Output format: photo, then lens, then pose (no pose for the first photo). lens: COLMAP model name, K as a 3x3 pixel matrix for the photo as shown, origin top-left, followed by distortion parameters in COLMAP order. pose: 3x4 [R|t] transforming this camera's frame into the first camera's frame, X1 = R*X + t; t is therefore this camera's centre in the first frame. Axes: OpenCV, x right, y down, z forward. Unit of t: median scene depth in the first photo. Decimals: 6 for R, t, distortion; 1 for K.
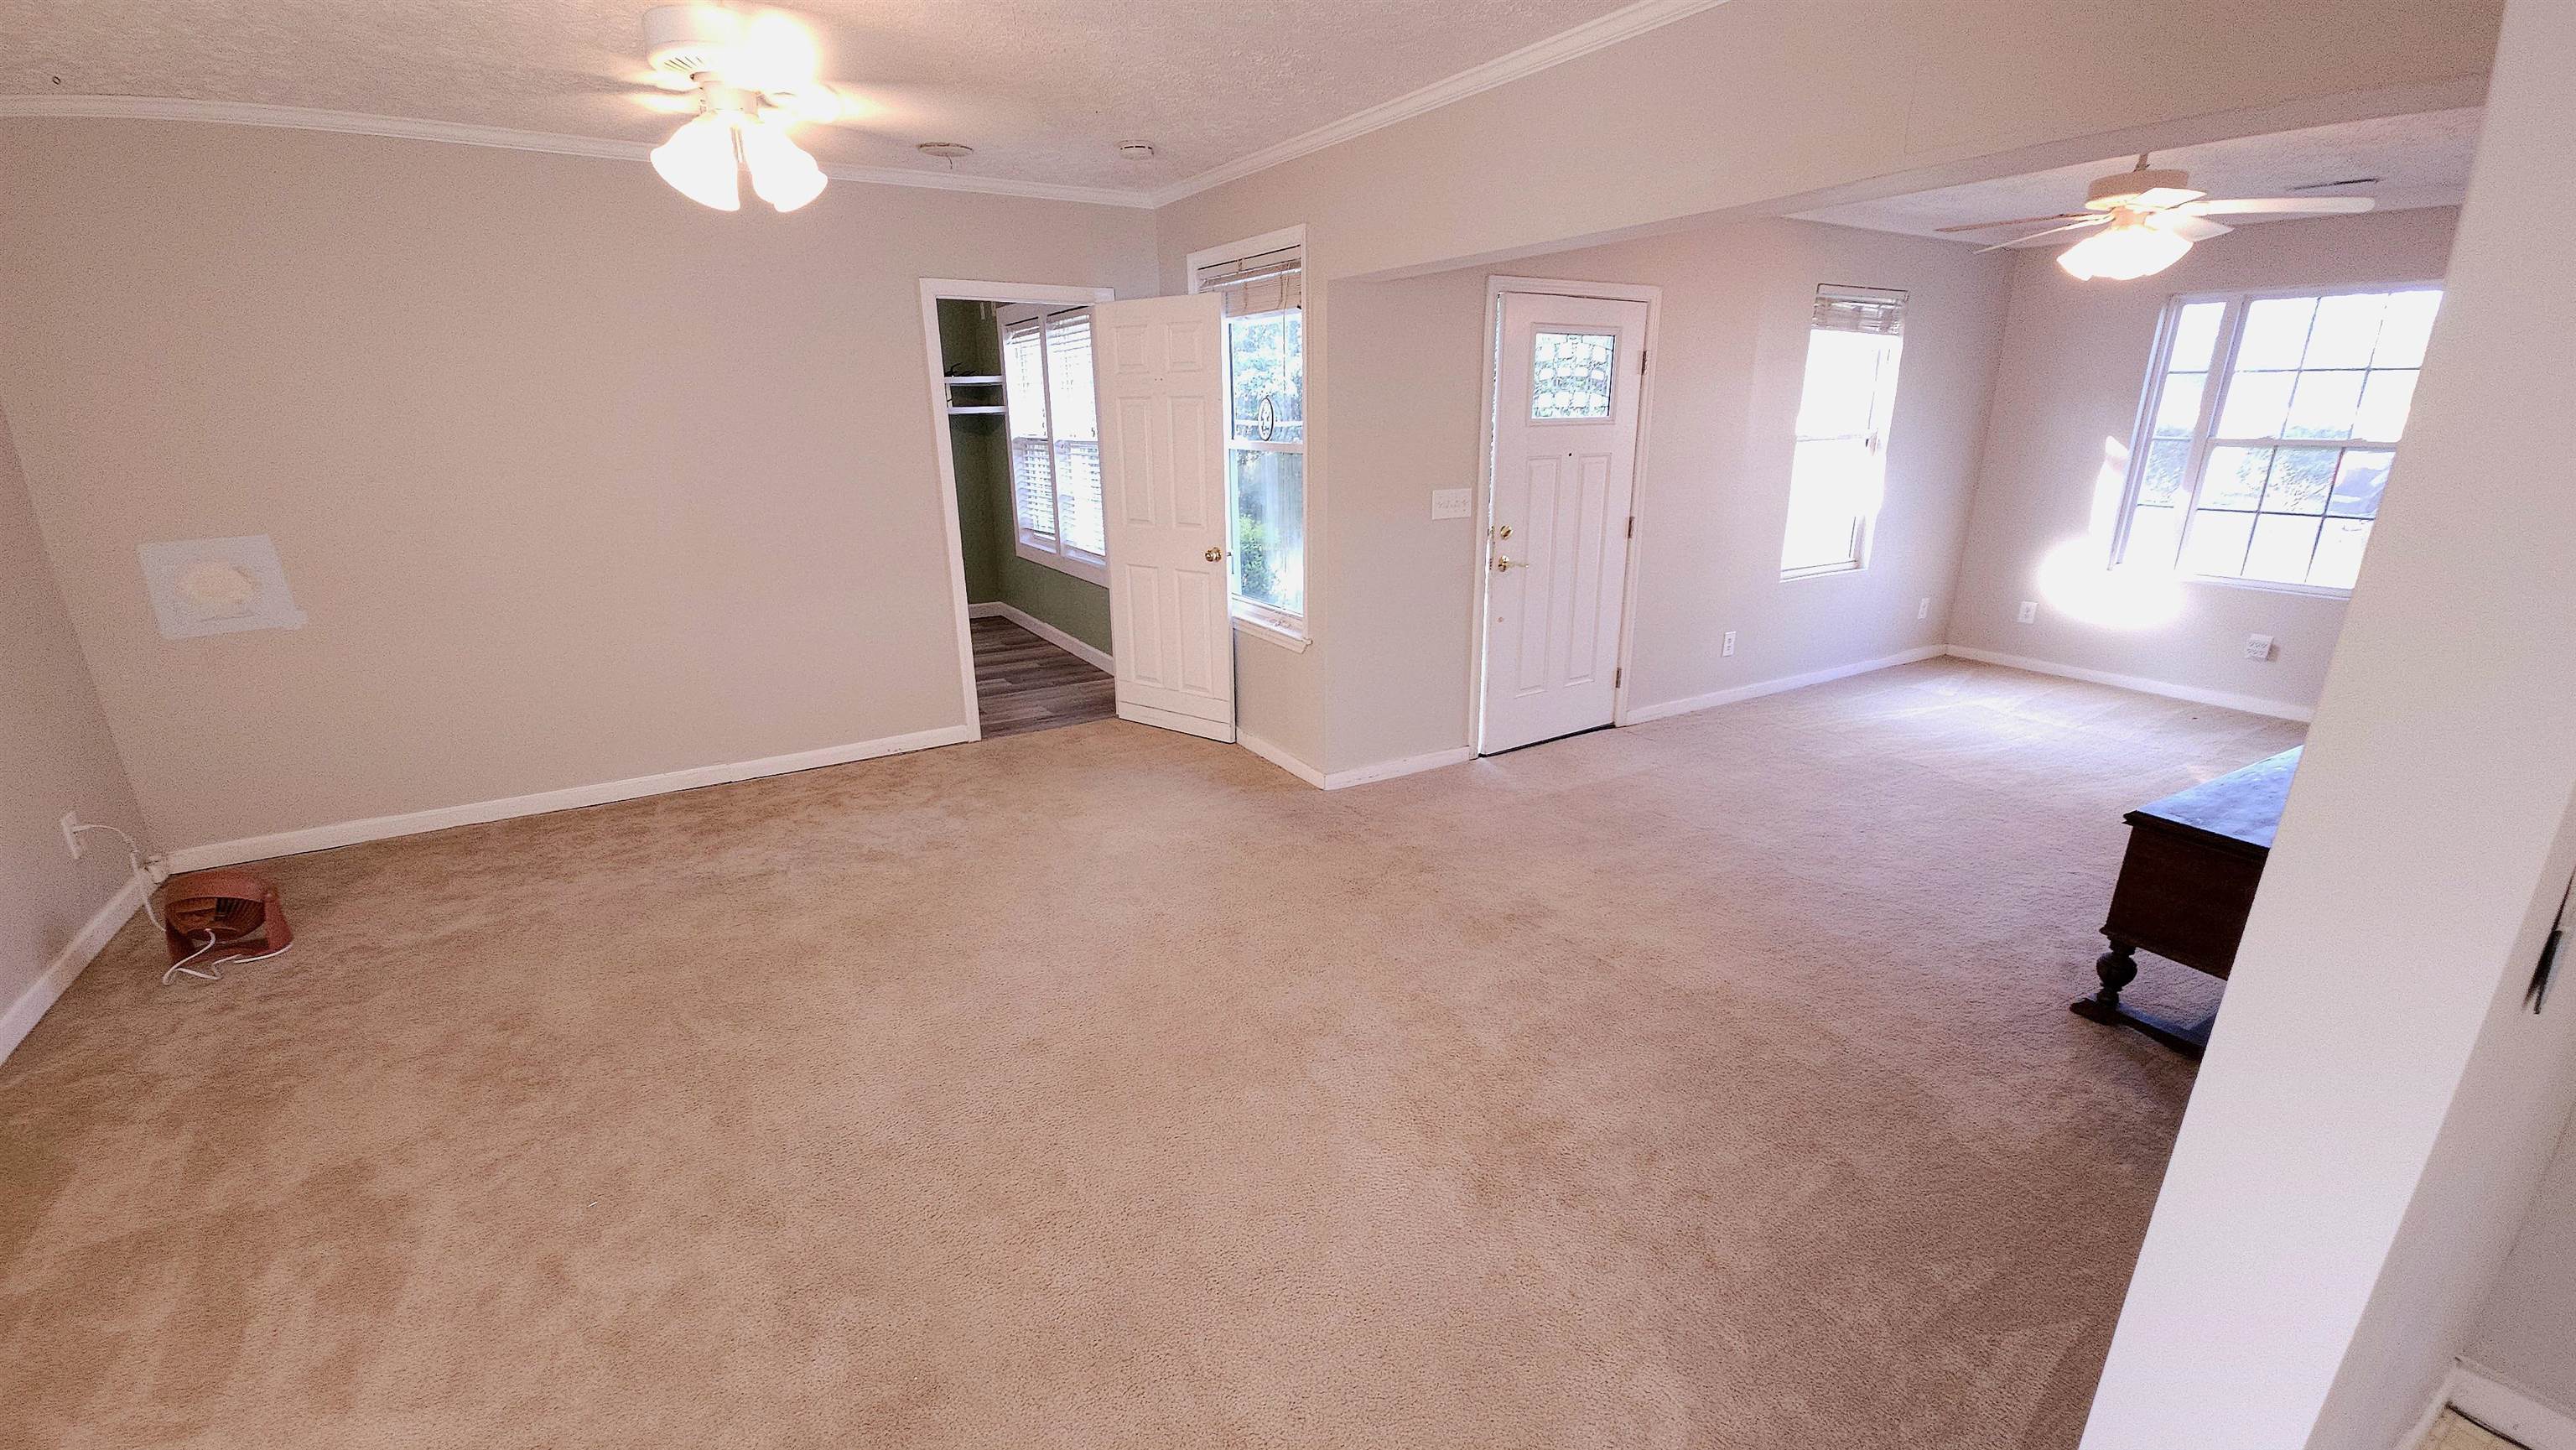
lens RADIAL K [[1044.2, 0, 1285.4], [0, 1044.2, 734.6], [0, 0, 1]] dist [0.007846, -0.000190]
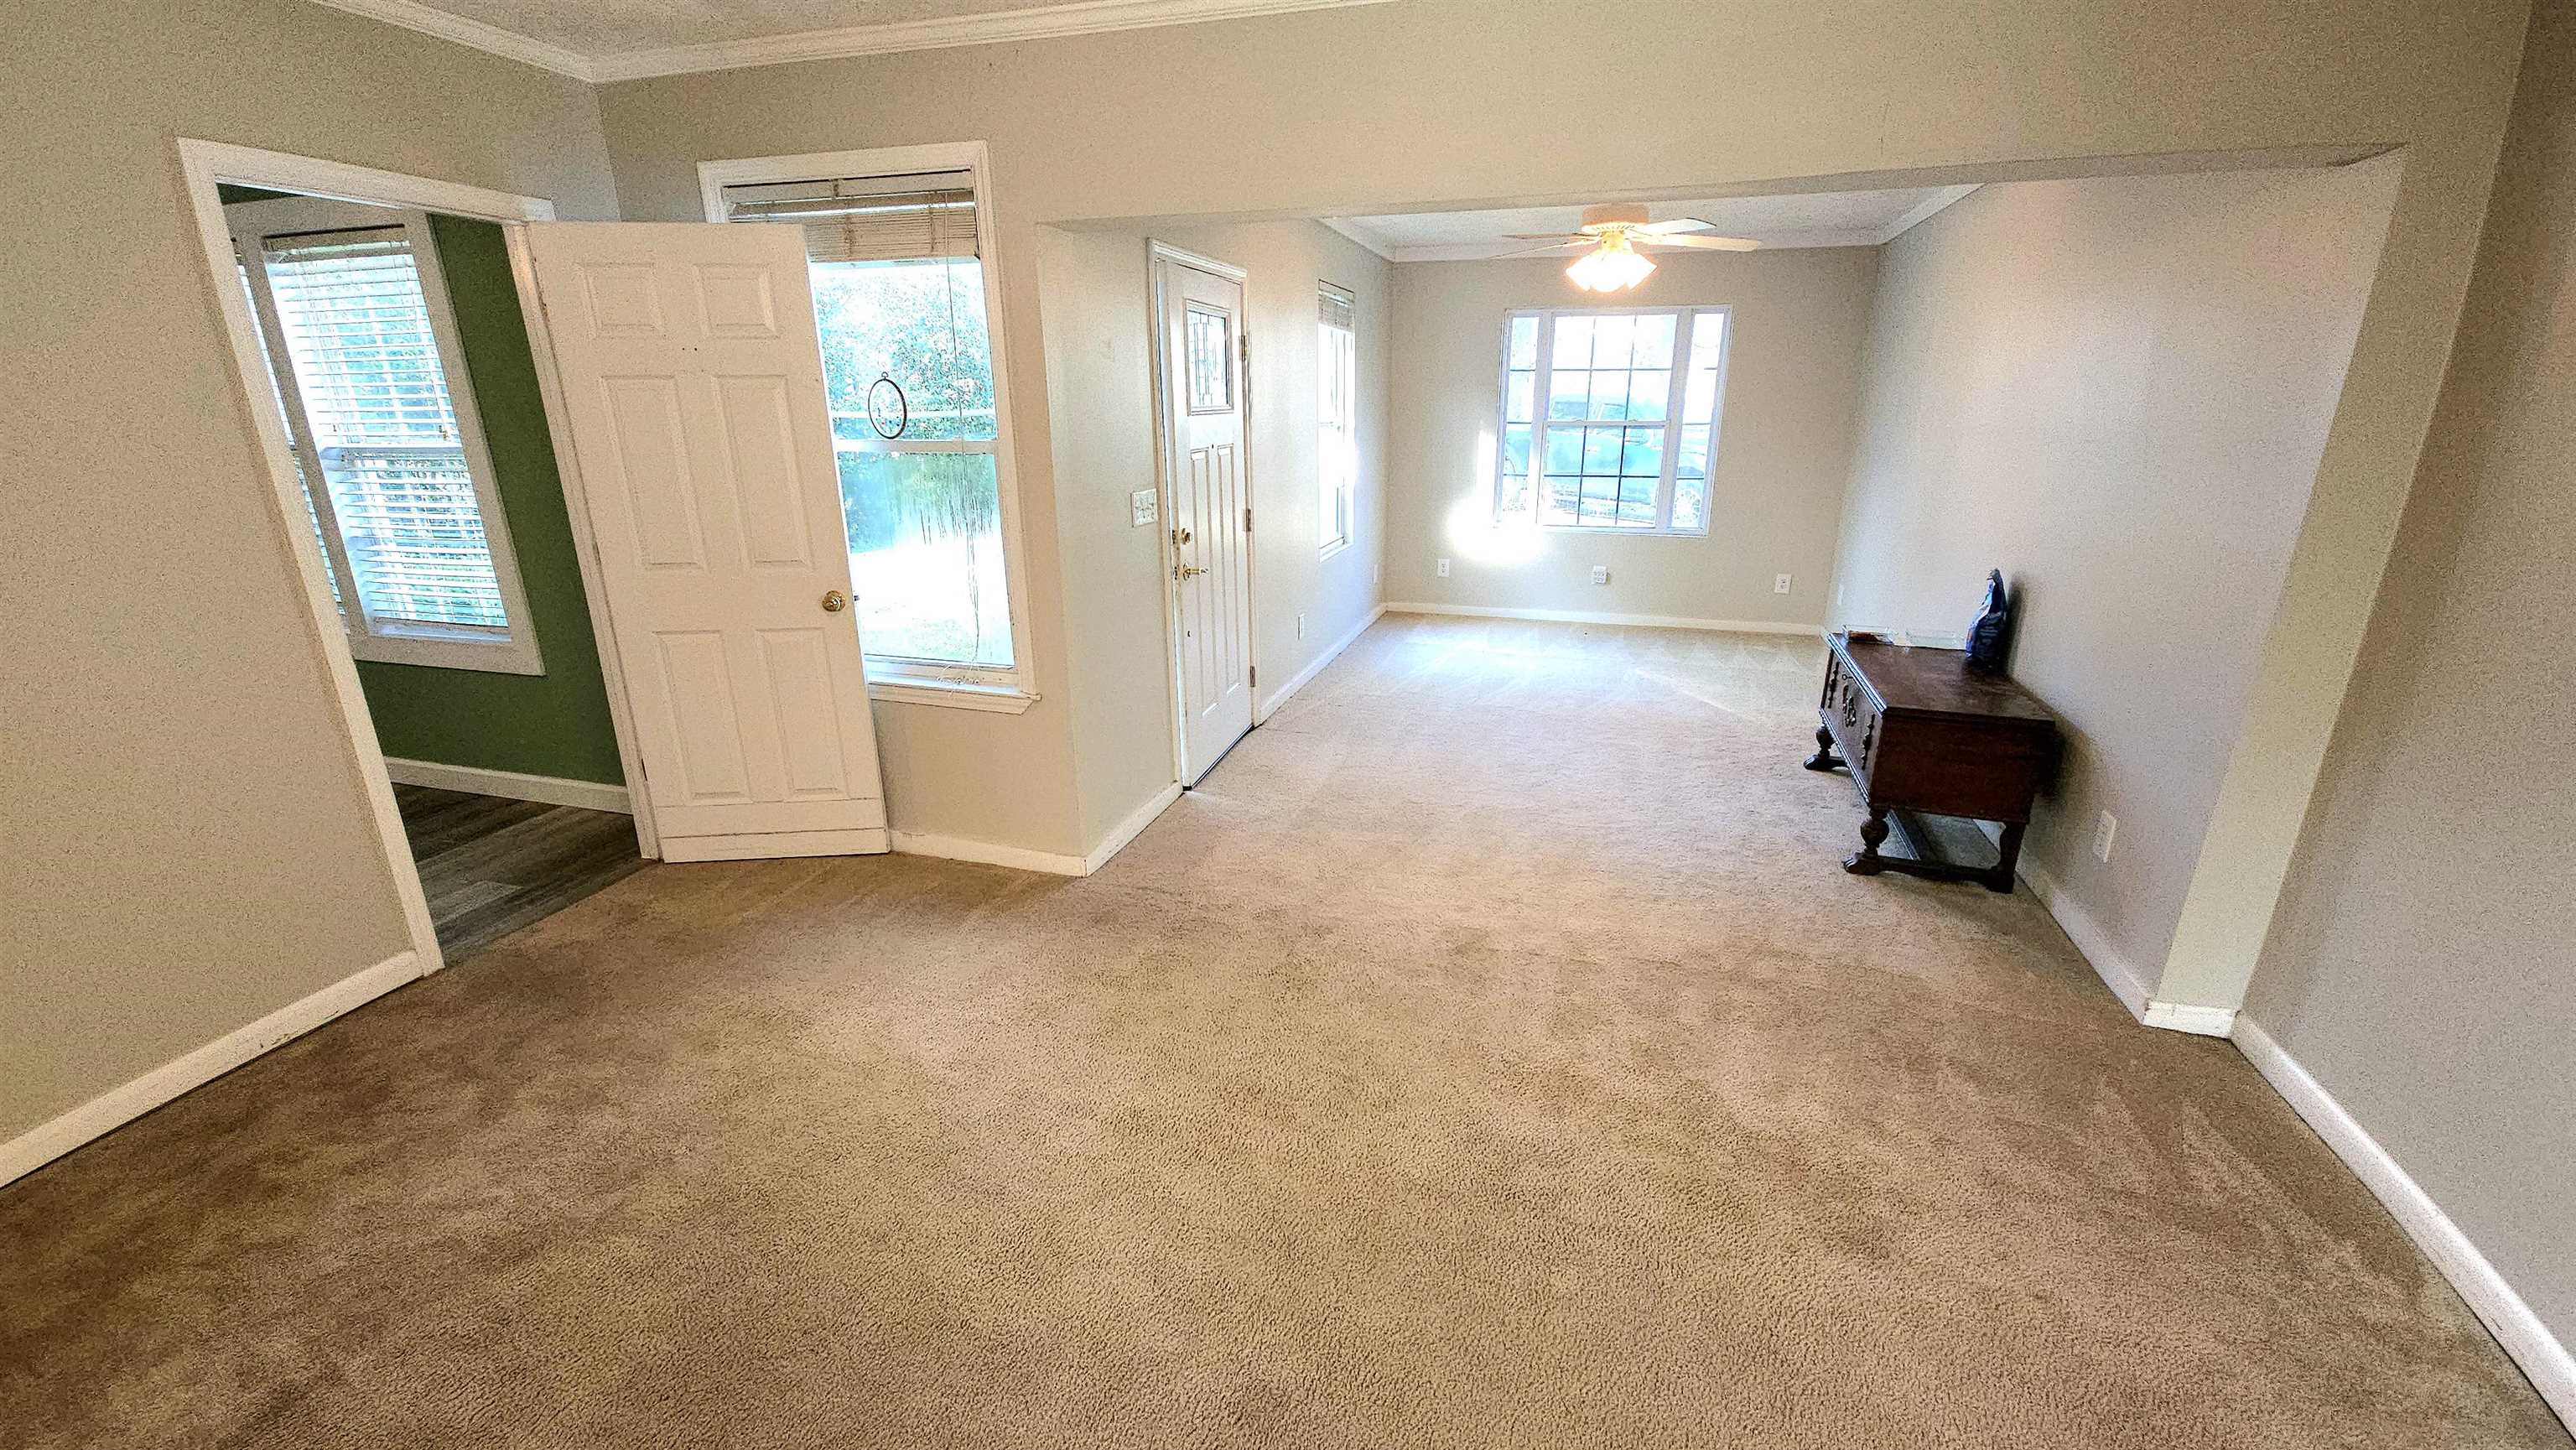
lens RADIAL K [[1044.2, 0, 1285.4], [0, 1044.2, 734.6], [0, 0, 1]] dist [0.007846, -0.000190]
pose [[0.749808, -0.202579, 0.629881, -0.313694], [0.200074, 0.976829, 0.075995, -0.078929], [-0.630681, 0.069041, 0.772965, 0.274175]]
